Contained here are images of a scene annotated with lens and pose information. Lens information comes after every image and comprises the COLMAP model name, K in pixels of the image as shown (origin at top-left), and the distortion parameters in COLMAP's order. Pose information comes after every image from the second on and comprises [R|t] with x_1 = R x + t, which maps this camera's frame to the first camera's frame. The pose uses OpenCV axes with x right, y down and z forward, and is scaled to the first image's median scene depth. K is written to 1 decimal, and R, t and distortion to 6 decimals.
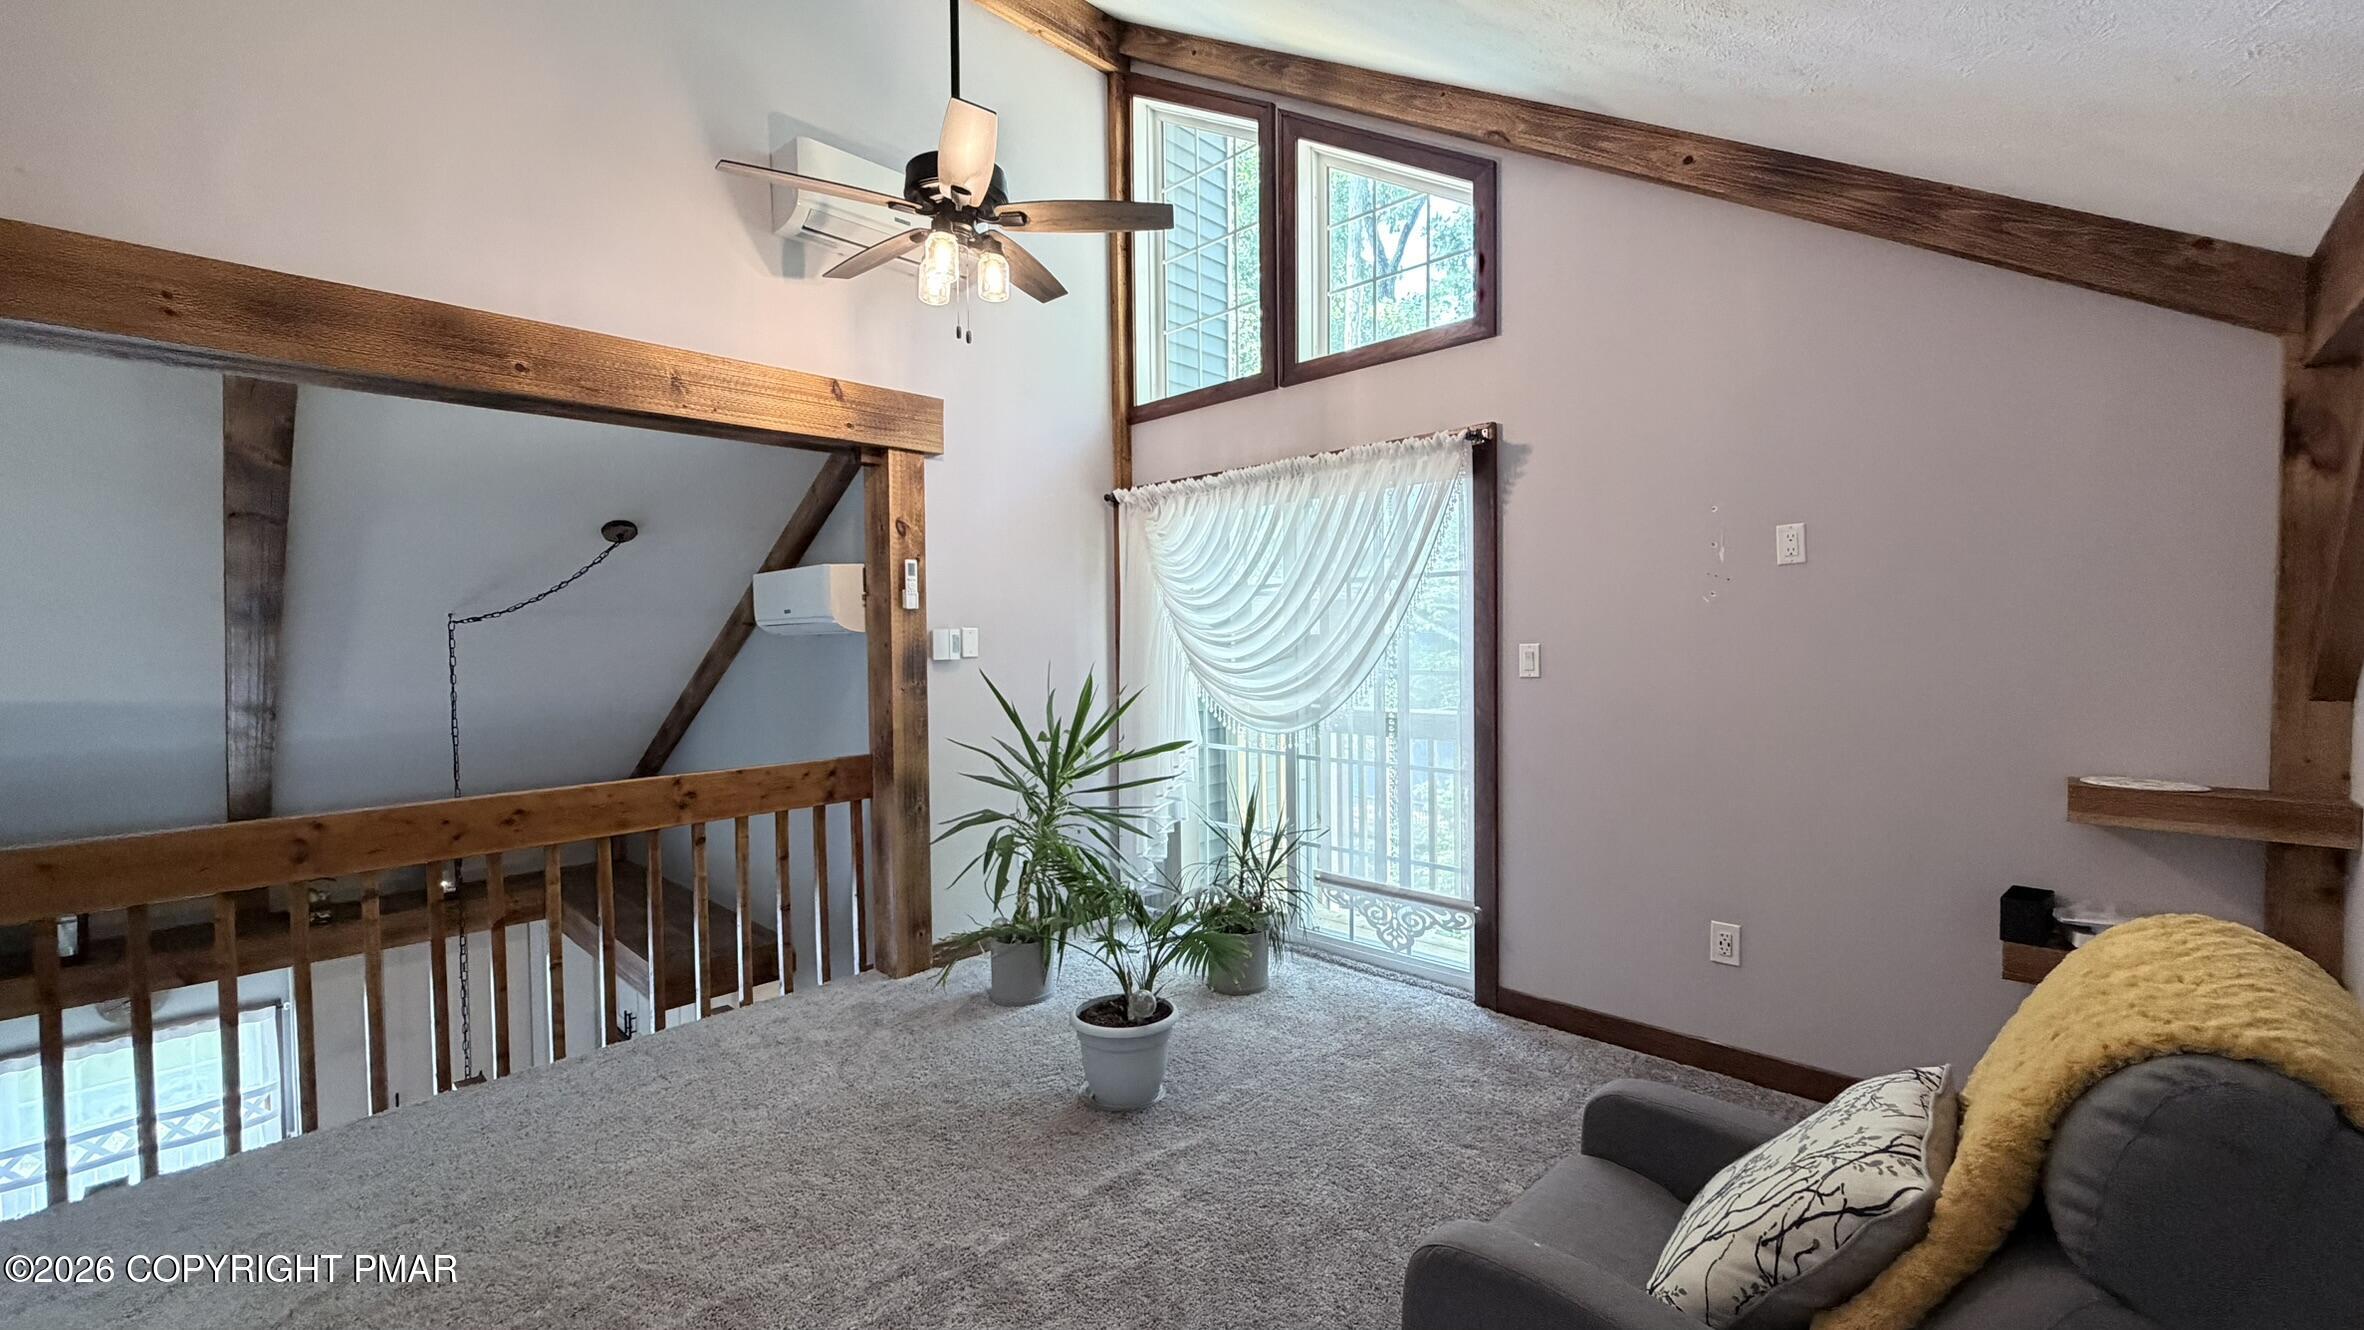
lens RADIAL K [[948.3, 0, 1171.6], [0, 948.3, 664.7], [0, 0, 1]] dist [-0.000233, 0.000007]
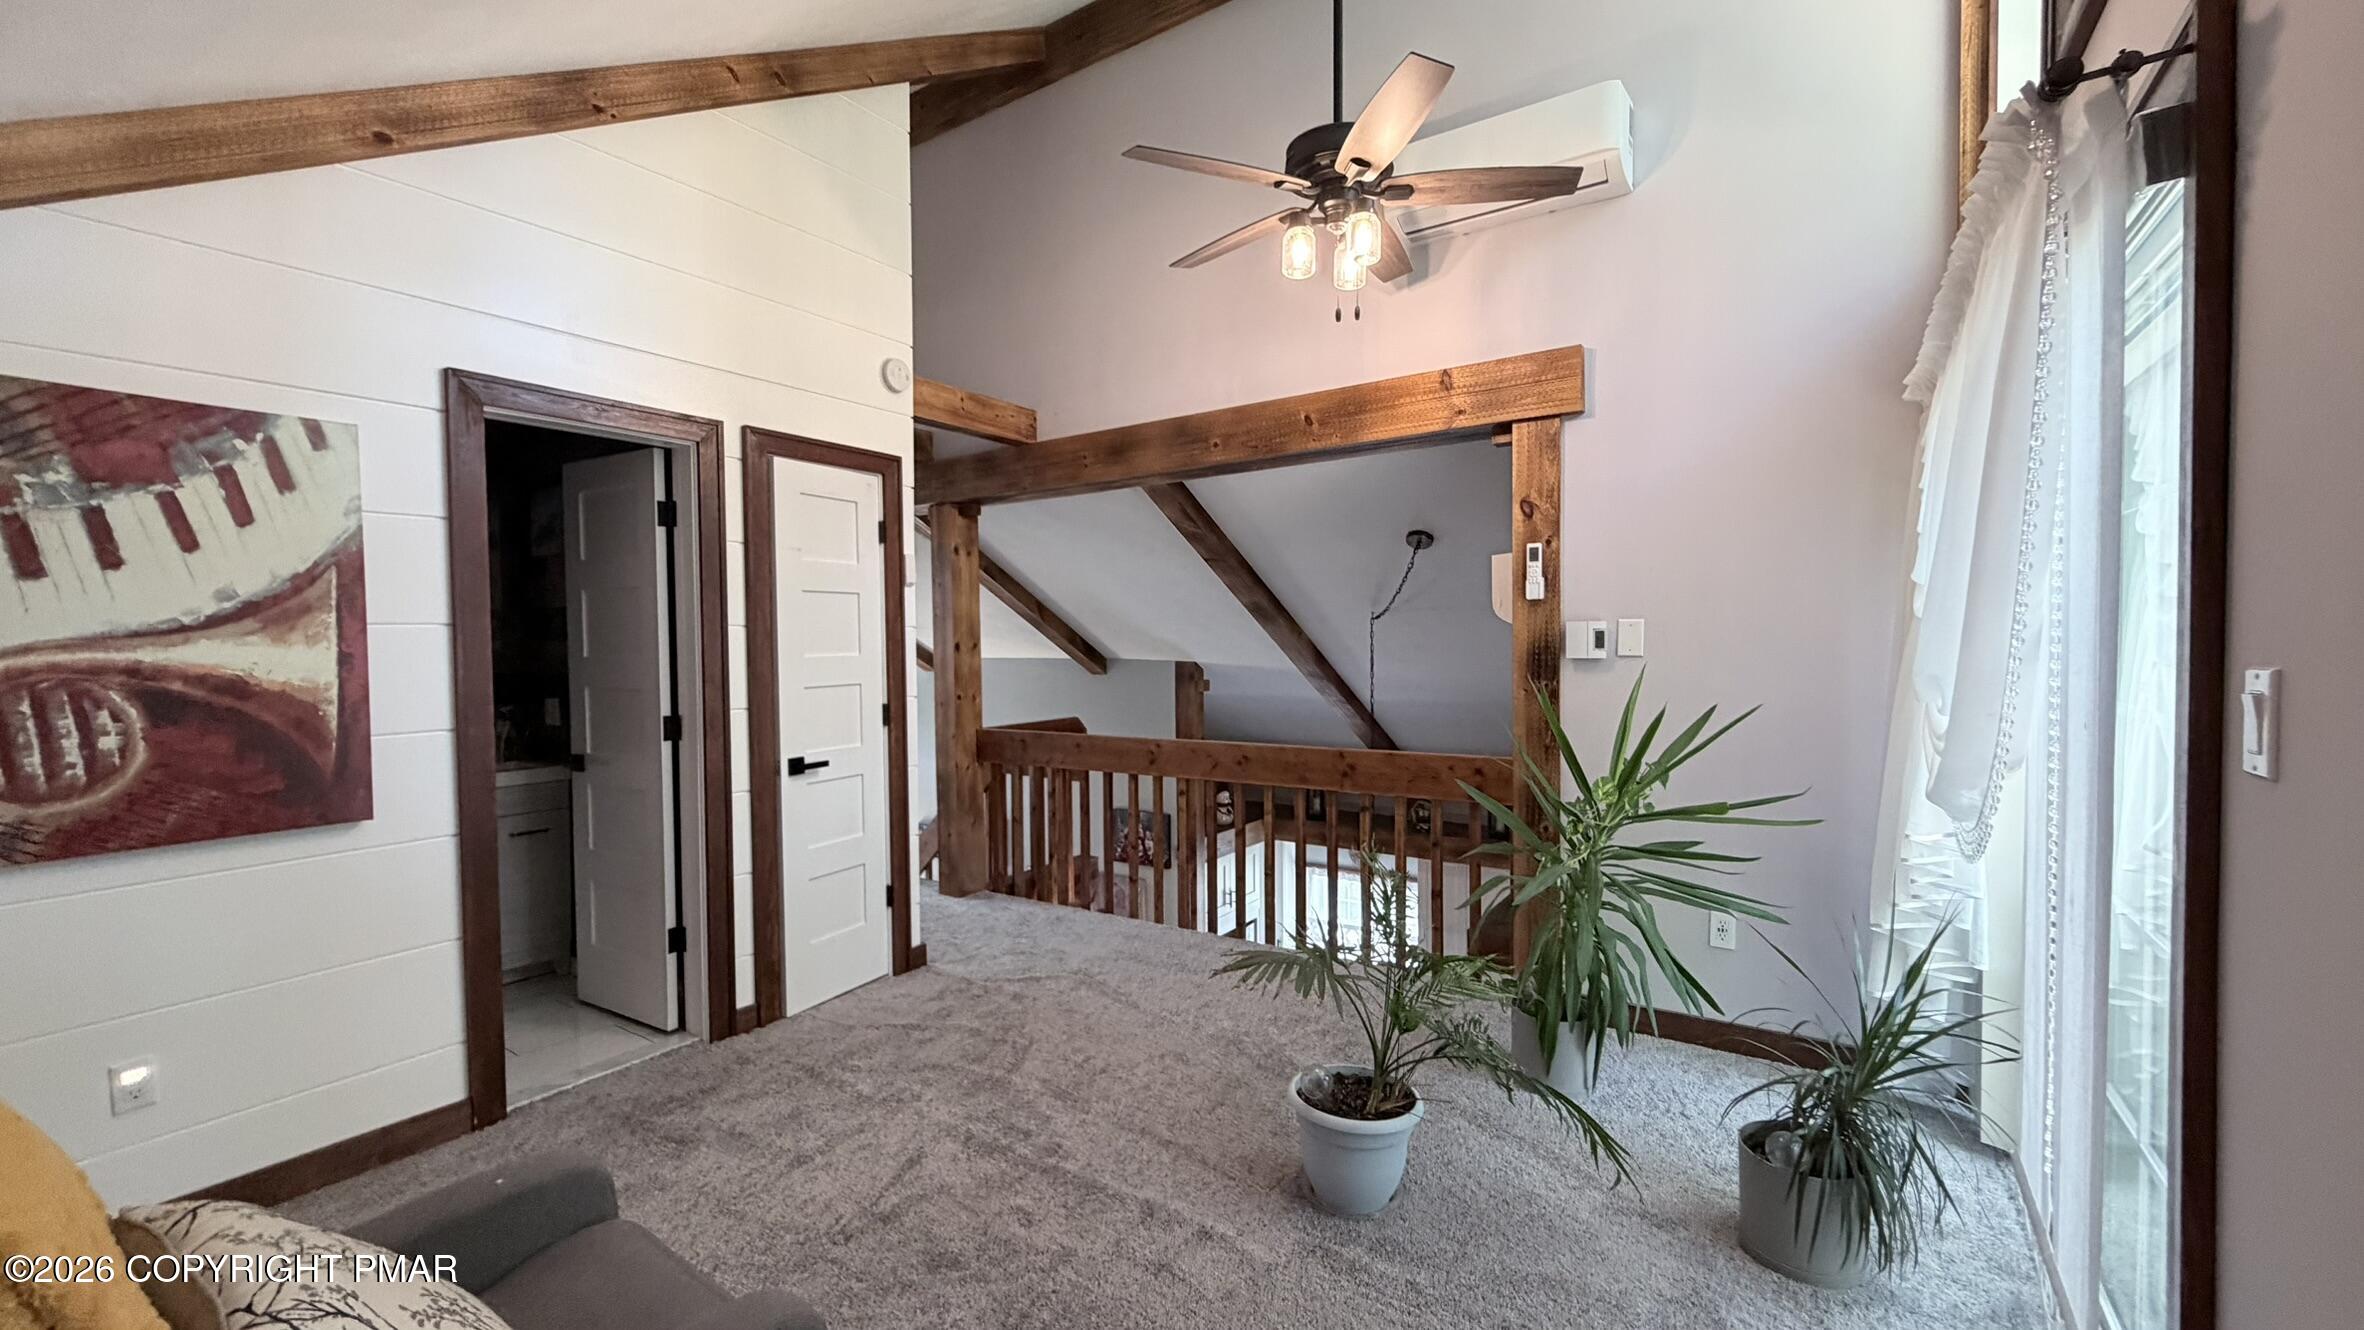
lens RADIAL K [[948.3, 0, 1171.6], [0, 948.3, 664.7], [0, 0, 1]] dist [-0.000233, 0.000007]
pose [[0.172592, 0.040366, -0.984166, 0.543727], [-0.017833, 0.999124, 0.037852, -0.026048], [0.984832, 0.011018, 0.173161, 0.526682]]
